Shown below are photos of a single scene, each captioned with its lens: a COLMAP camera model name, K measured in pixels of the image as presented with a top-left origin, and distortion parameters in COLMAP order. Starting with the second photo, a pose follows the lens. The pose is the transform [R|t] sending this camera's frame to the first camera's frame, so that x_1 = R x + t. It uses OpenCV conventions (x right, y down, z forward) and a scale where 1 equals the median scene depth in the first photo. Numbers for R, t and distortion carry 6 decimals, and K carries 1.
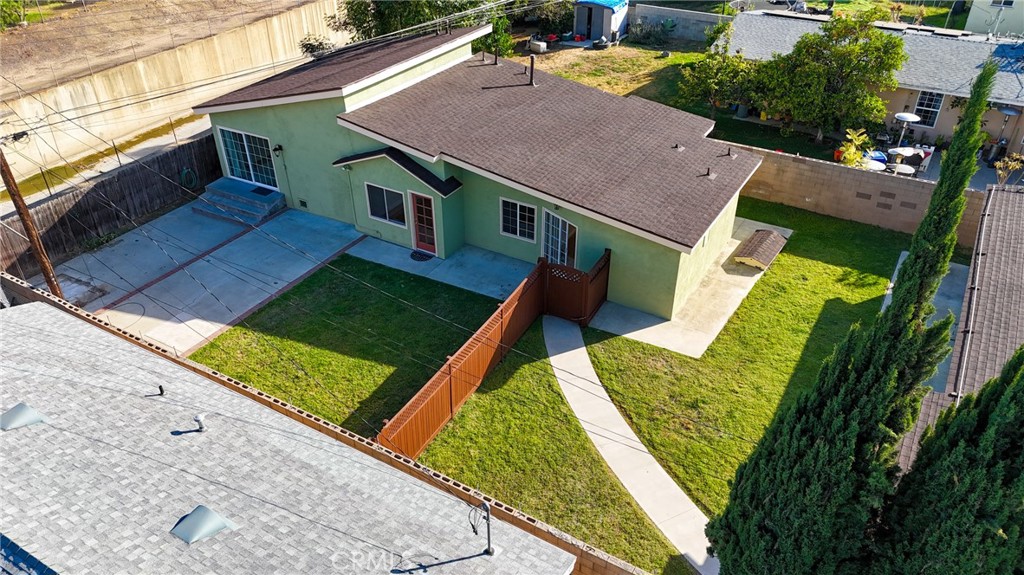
lens RADIAL K [[749.0, 0, 512.0], [0, 749.0, 287.5], [0, 0, 1]] dist [0.032022, -0.007551]
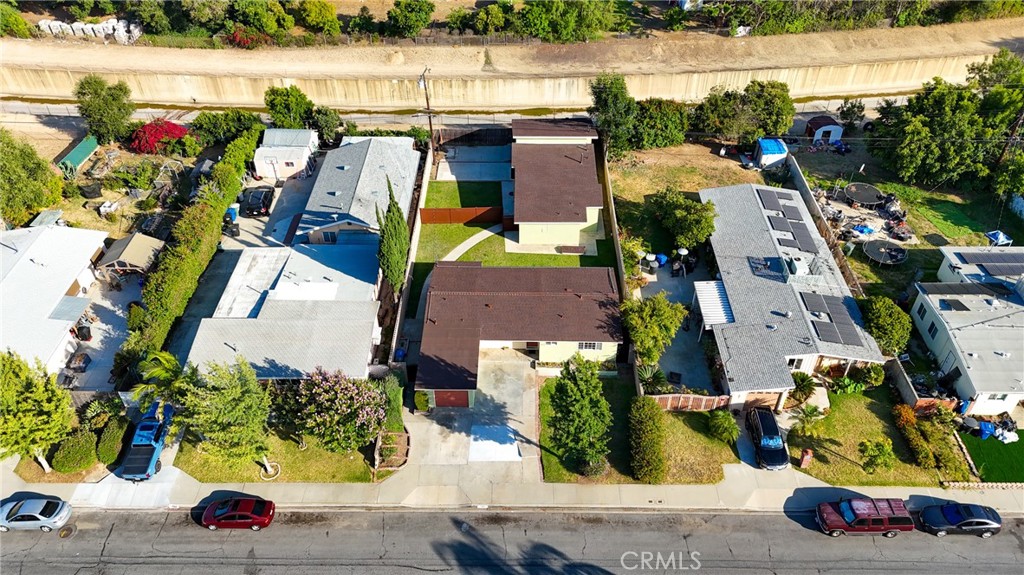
lens RADIAL K [[749.0, 0, 512.0], [0, 749.0, 287.5], [0, 0, 1]] dist [0.032022, -0.007551]
pose [[0.497471, 0.561149, -0.661540, 2.238668], [-0.476353, 0.814043, 0.332296, -0.787422], [0.724990, 0.149819, 0.672268, -1.071233]]
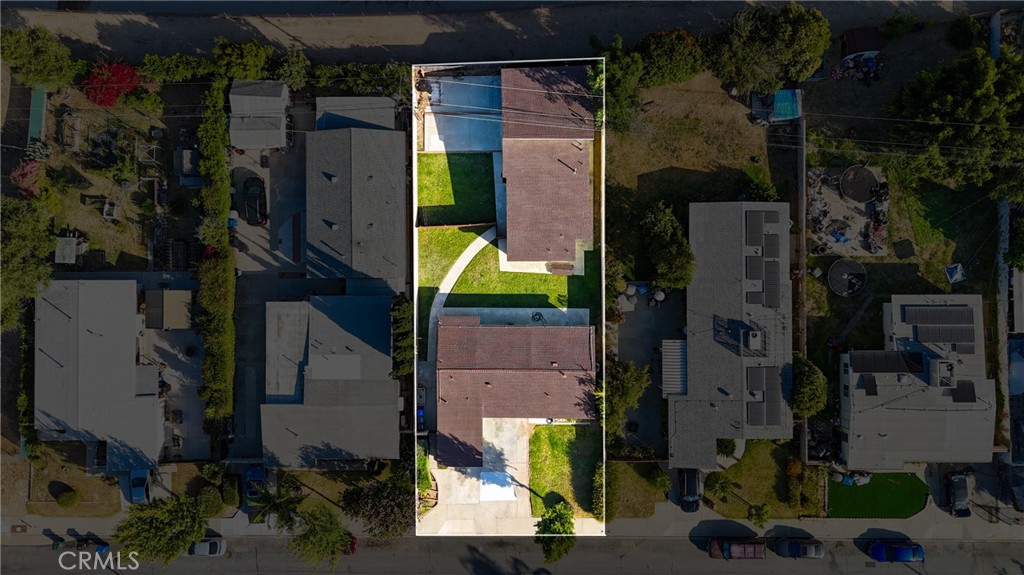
lens RADIAL K [[749.0, 0, 512.0], [0, 749.0, 287.5], [0, 0, 1]] dist [0.032022, -0.007551]
pose [[0.513463, 0.857681, -0.027190, 0.385891], [-0.456513, 0.299853, 0.837666, -2.584259], [0.726603, -0.417698, 0.545506, -0.870867]]
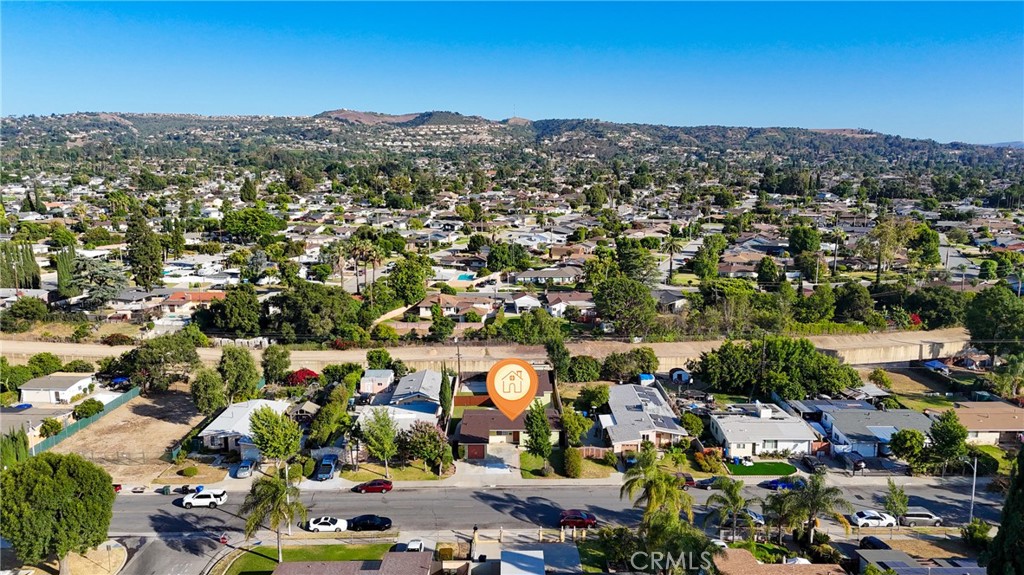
lens RADIAL K [[749.0, 0, 512.0], [0, 749.0, 287.5], [0, 0, 1]] dist [0.032022, -0.007551]
pose [[0.519407, 0.142312, -0.842594, 4.689489], [-0.473200, 0.868951, -0.144935, 0.031243], [0.711547, 0.473995, 0.518681, -2.333647]]
